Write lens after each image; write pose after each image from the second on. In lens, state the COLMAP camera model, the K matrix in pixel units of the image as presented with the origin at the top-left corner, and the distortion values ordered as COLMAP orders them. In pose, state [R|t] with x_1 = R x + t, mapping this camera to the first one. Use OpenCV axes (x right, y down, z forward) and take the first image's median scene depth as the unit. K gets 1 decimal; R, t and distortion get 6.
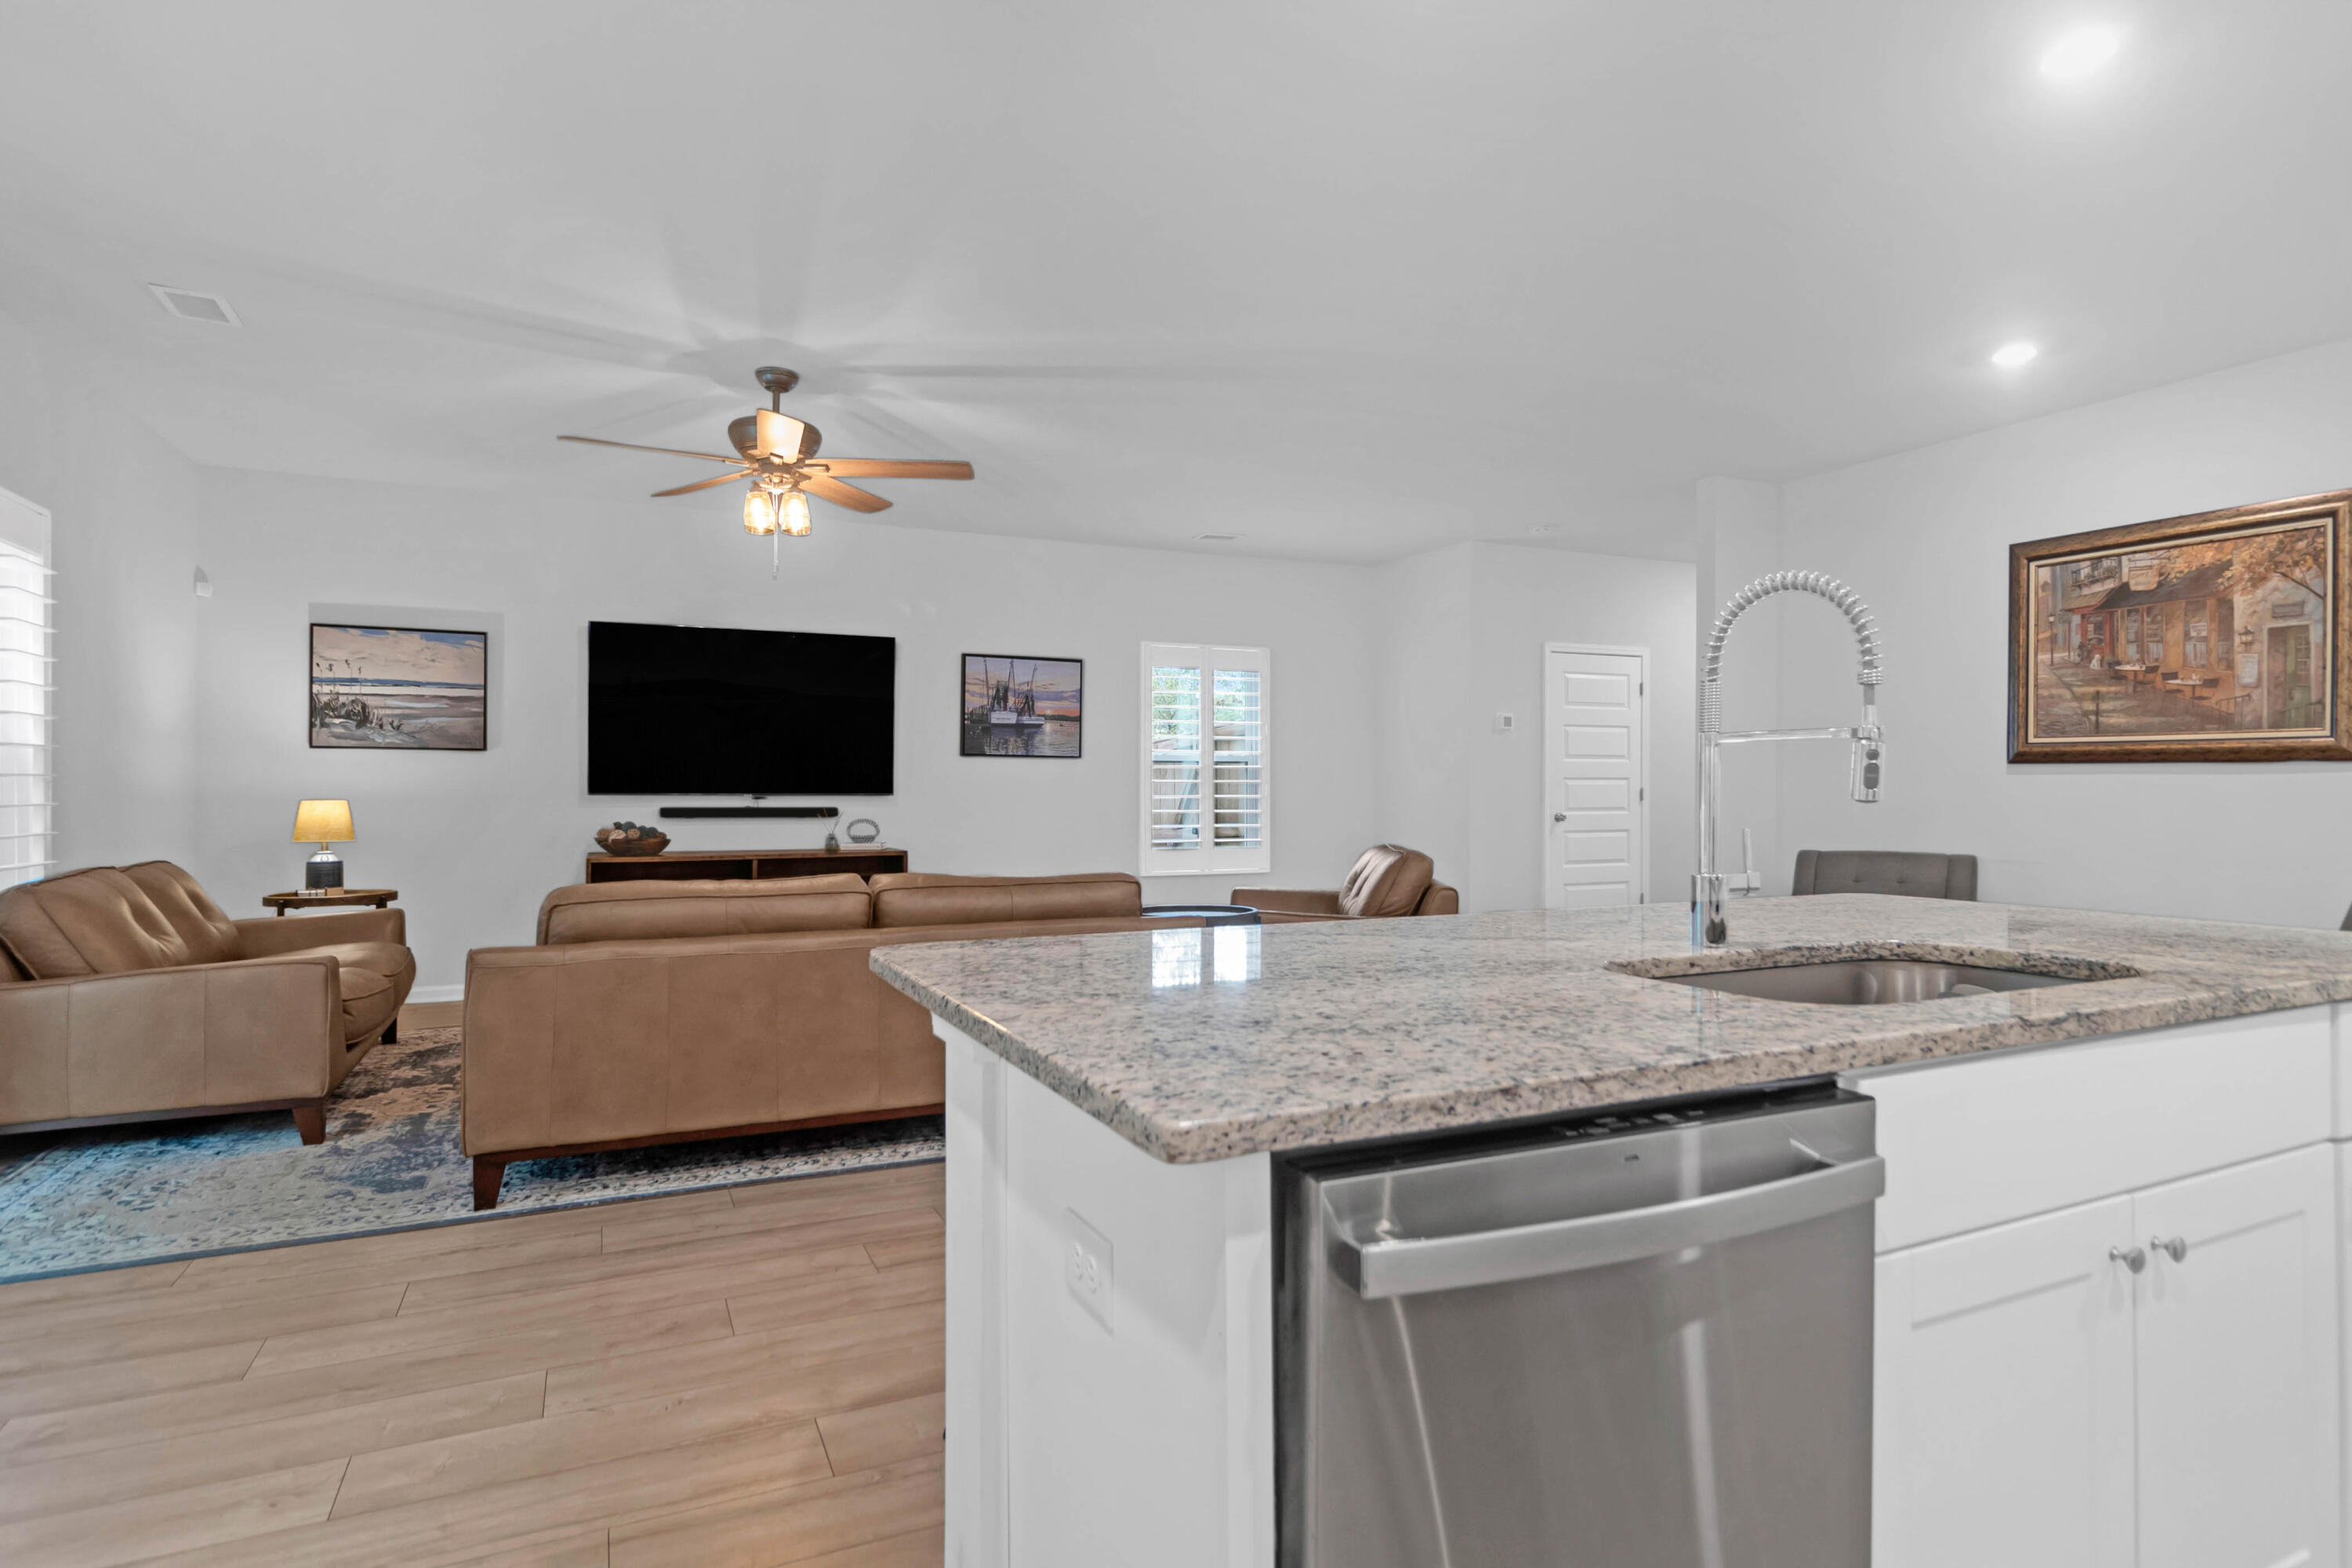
lens RADIAL K [[1225.9, 0, 1165.3], [0, 1225.9, 787.3], [0, 0, 1]] dist [0.003511, -0.001584]
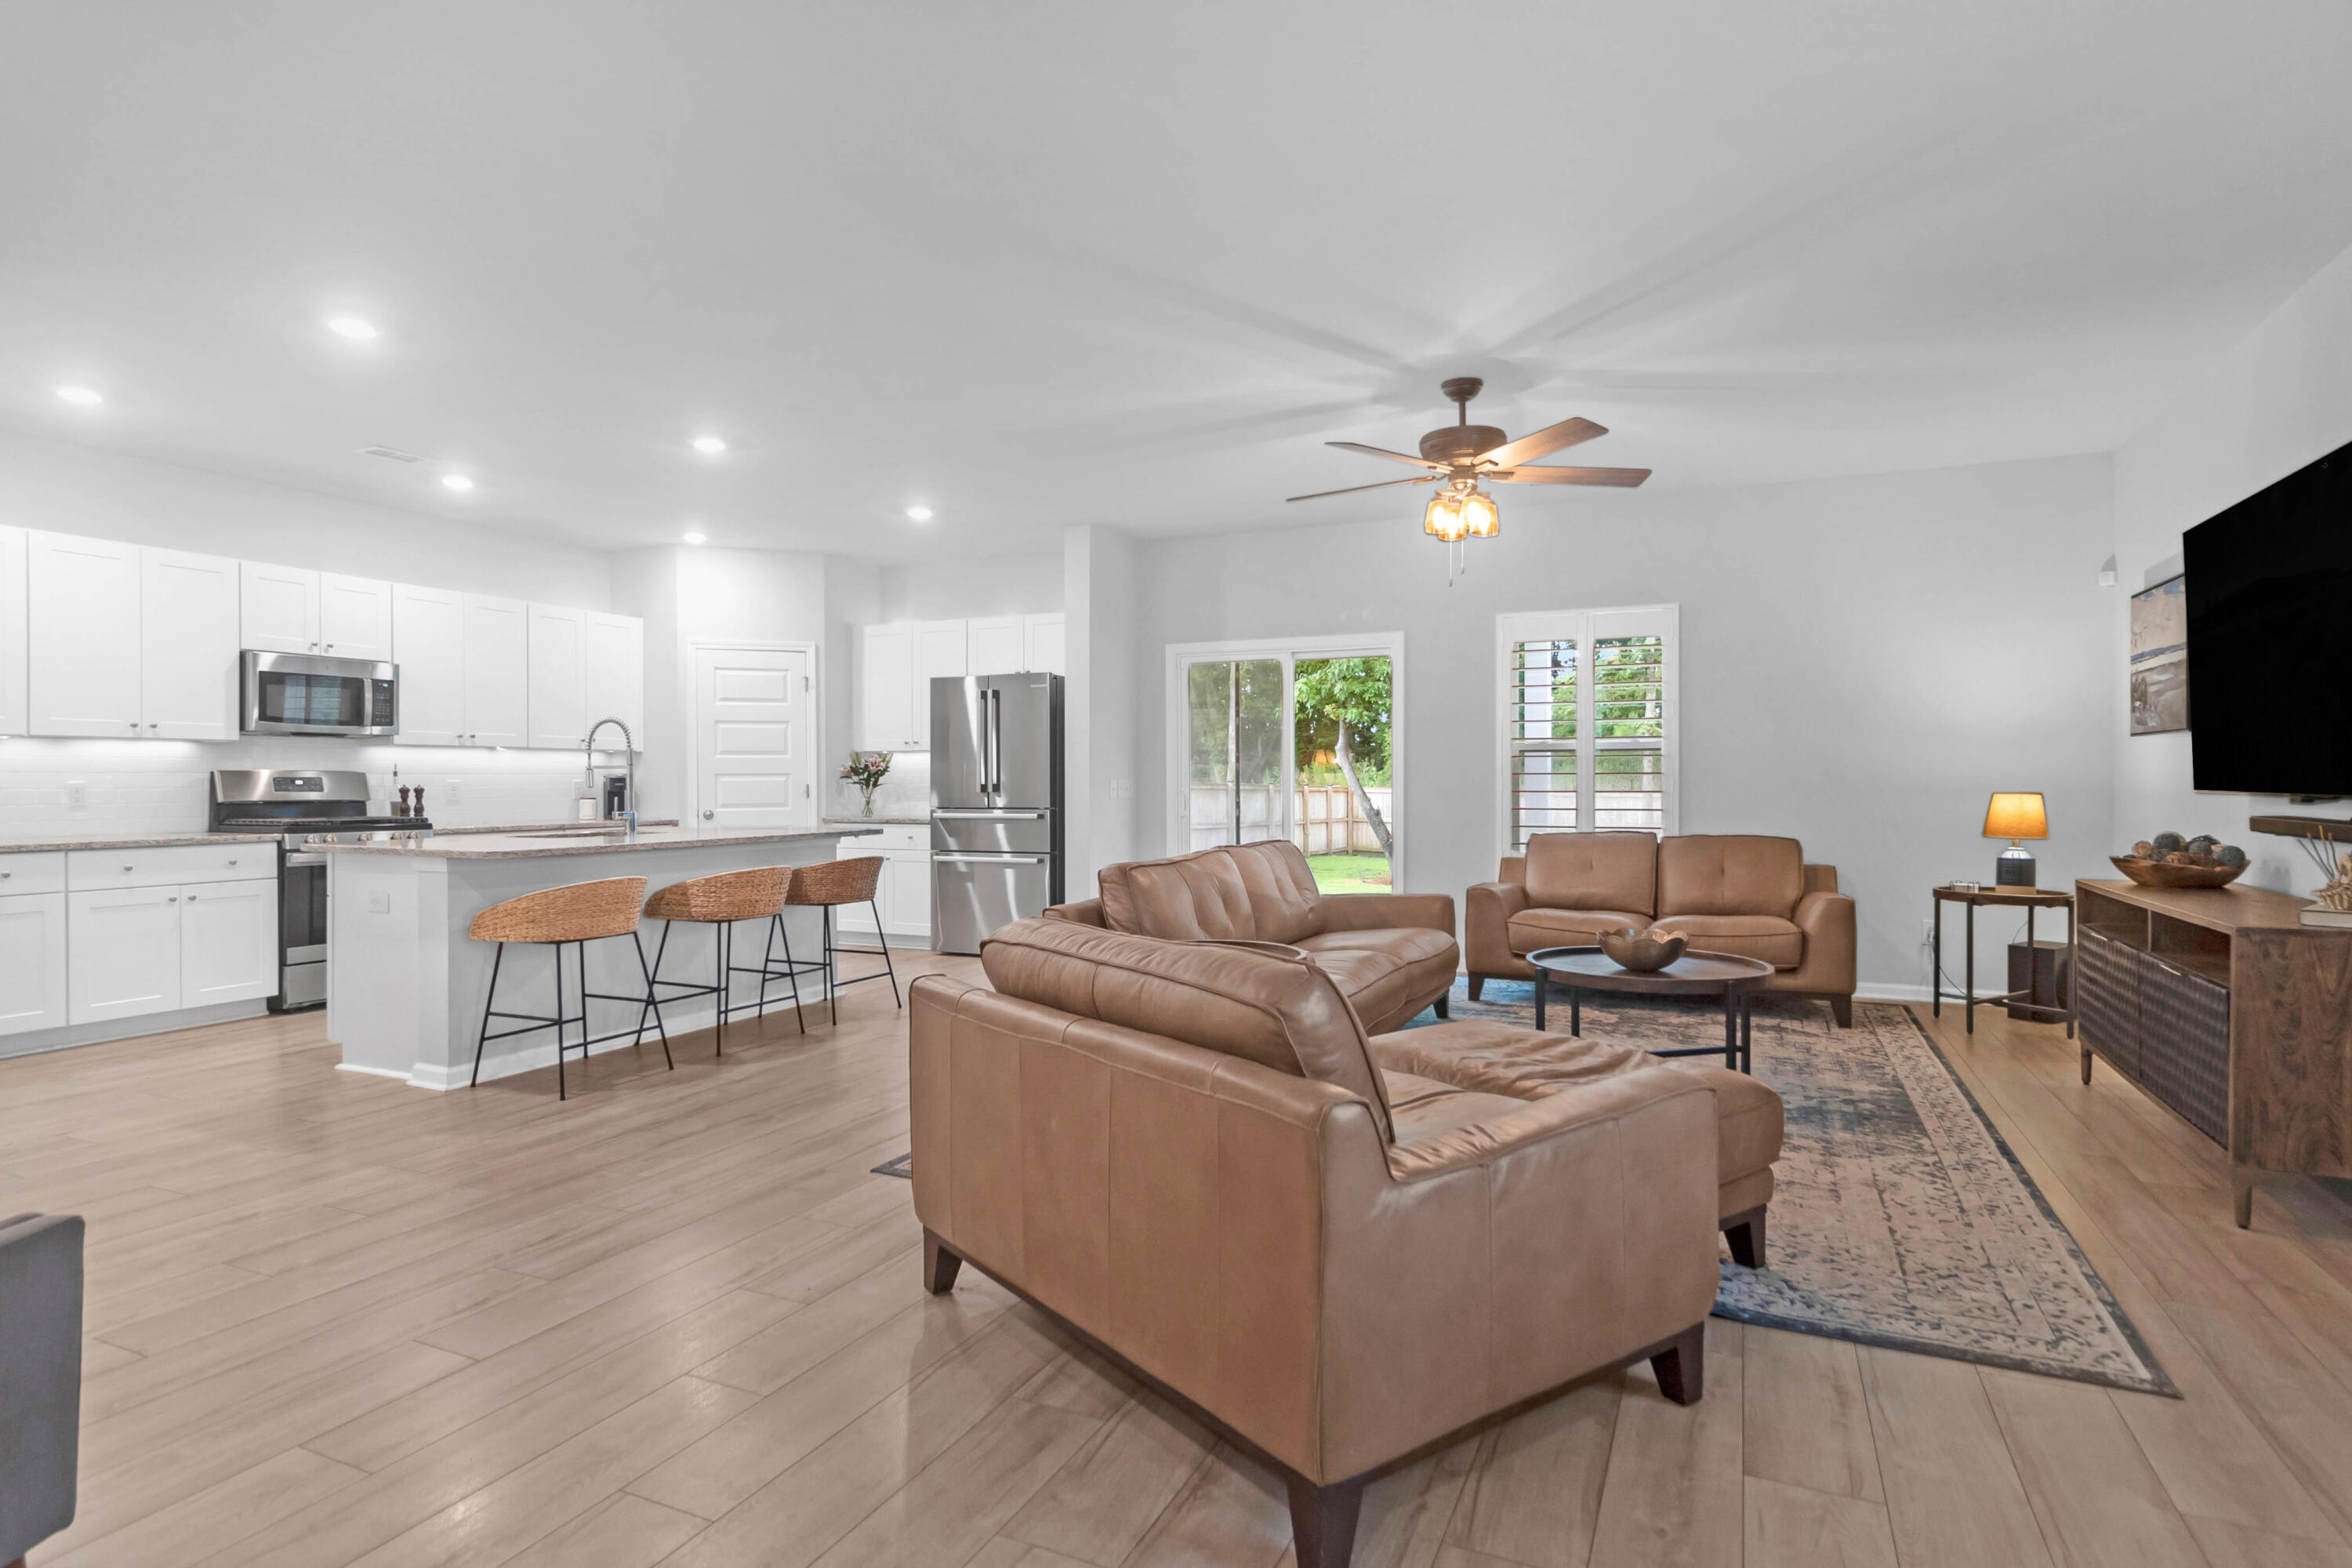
lens RADIAL K [[1225.9, 0, 1175.4], [0, 1225.9, 794.2], [0, 0, 1]] dist [0.003511, -0.001584]
pose [[-0.759427, 0.009384, -0.650525, 0.475228], [0.001566, 0.999919, 0.012596, -0.003037], [0.650591, 0.008547, -0.759381, 1.423101]]
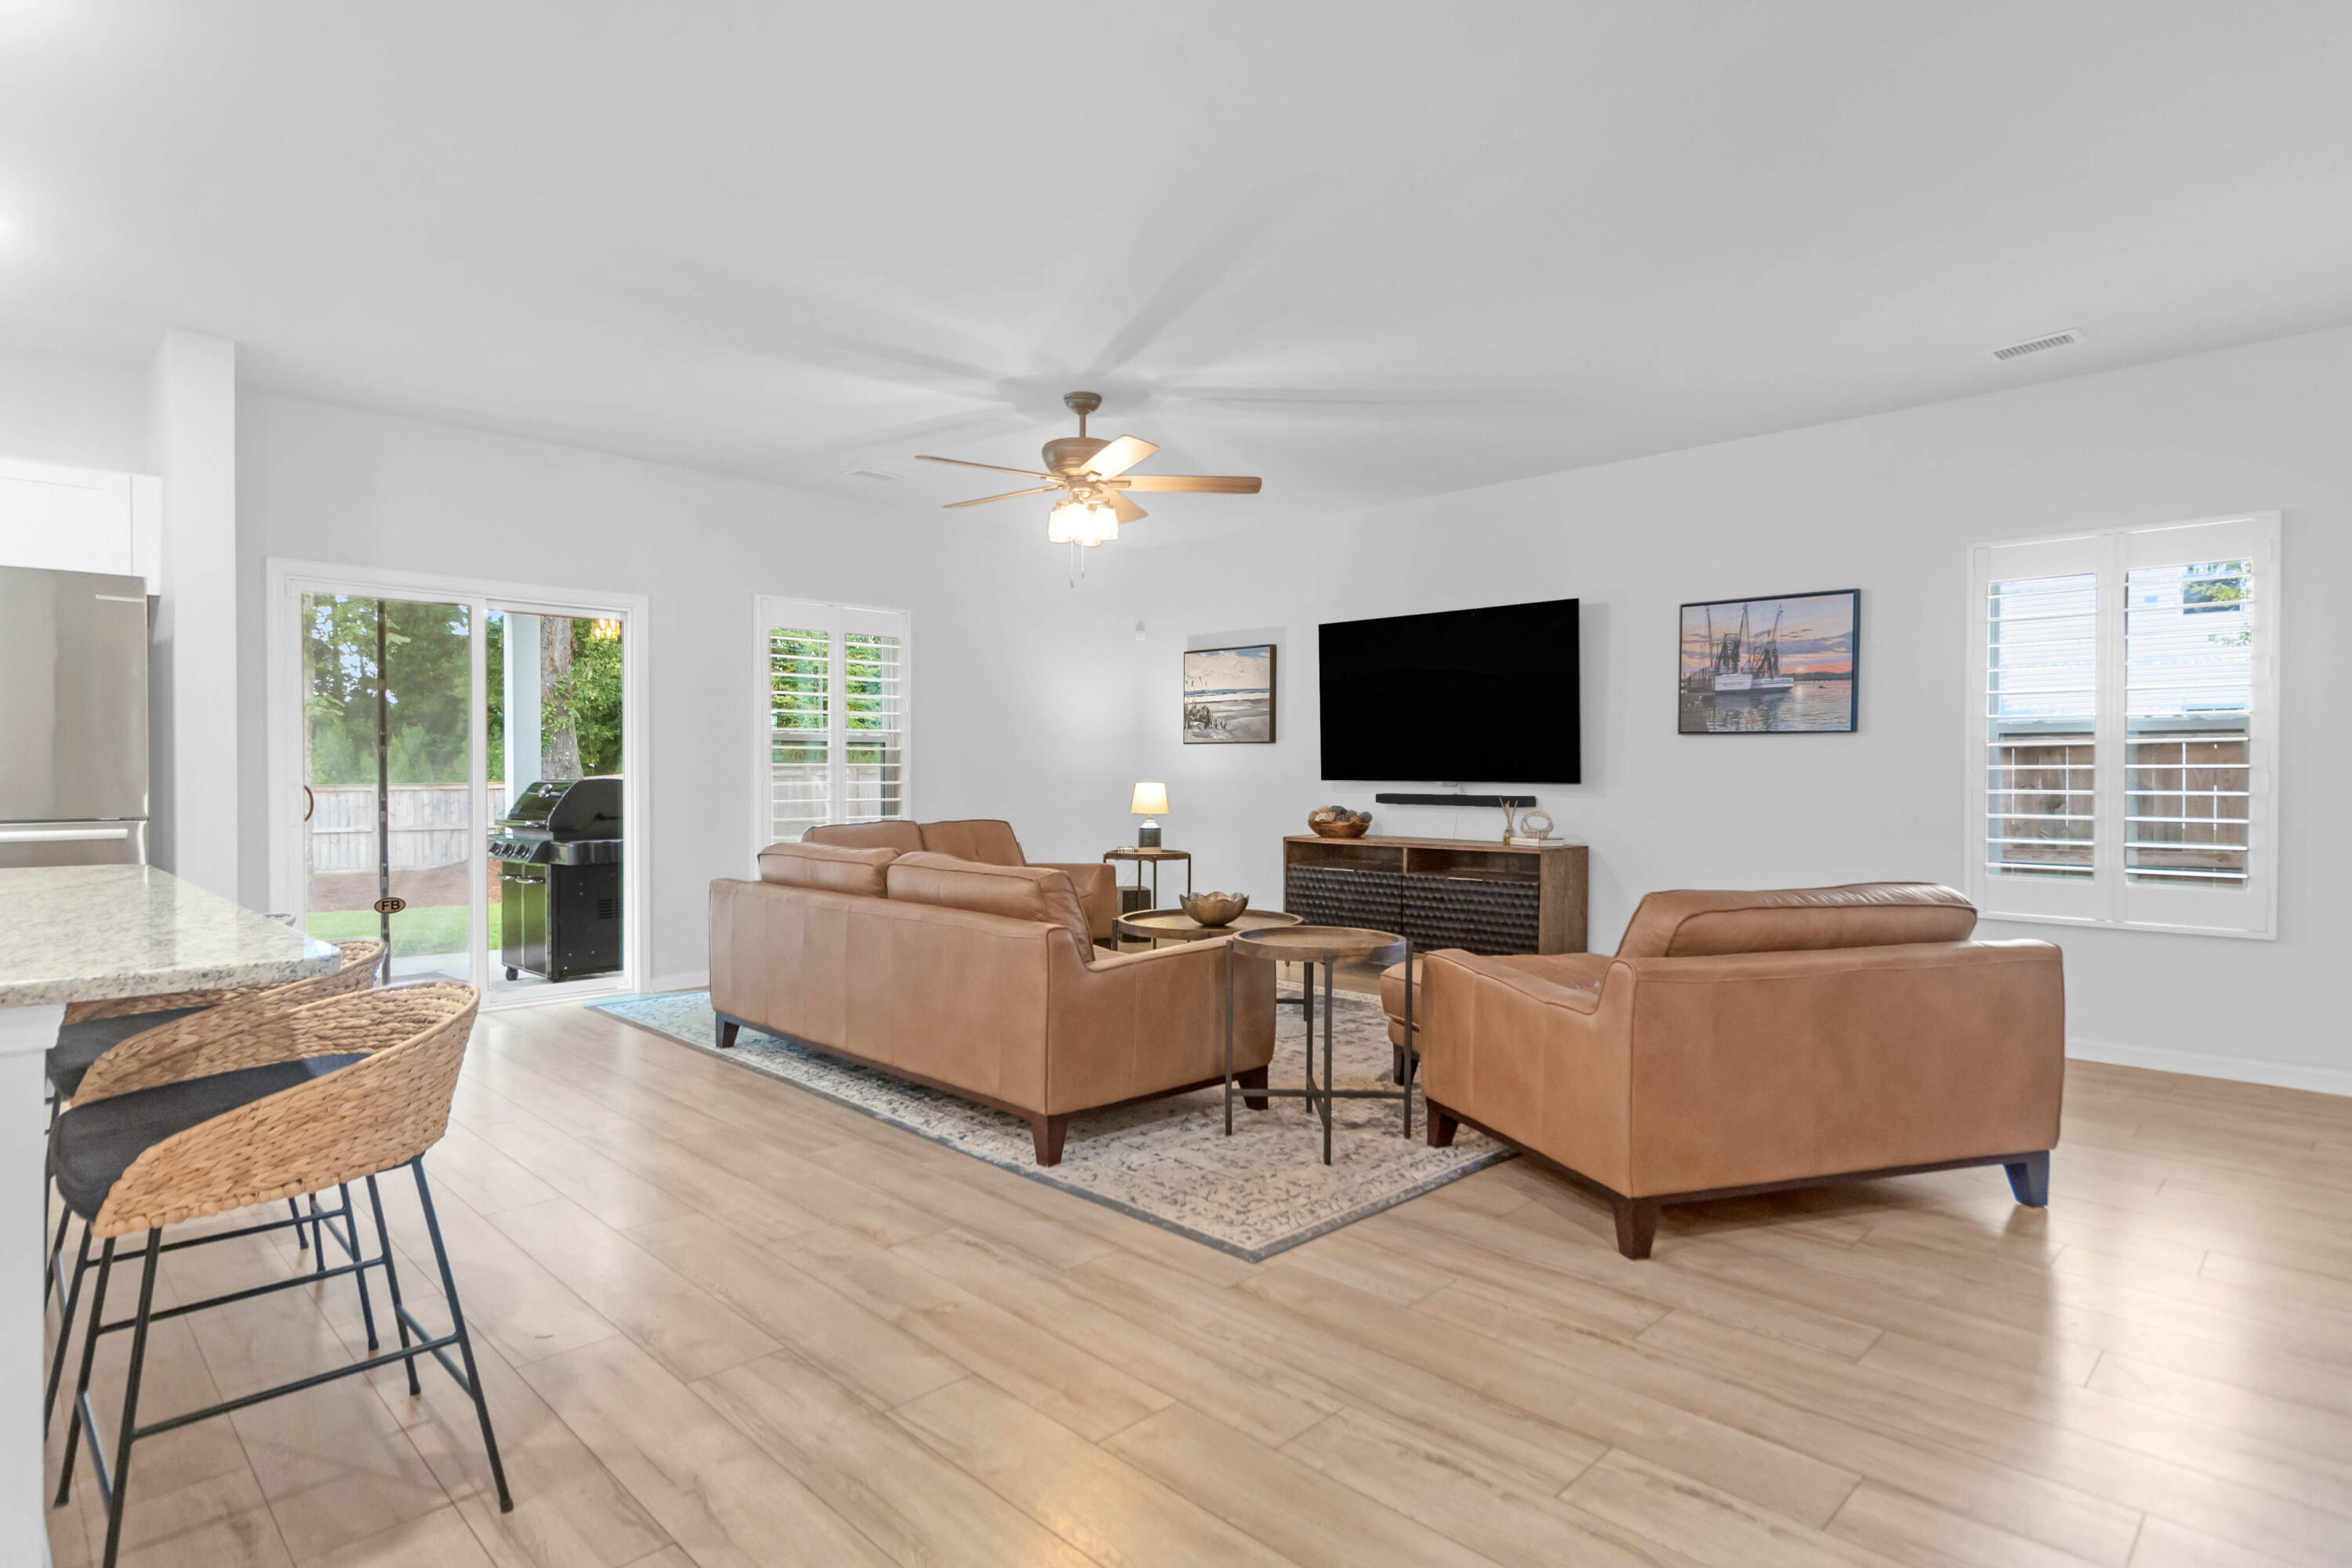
lens RADIAL K [[1225.9, 0, 1170.2], [0, 1225.9, 781.4], [0, 0, 1]] dist [0.003511, -0.001584]
pose [[0.348688, 0.007016, -0.937212, 0.647272], [-0.002558, 0.999975, 0.006534, -0.000432], [0.937235, 0.000120, 0.348698, 0.601675]]
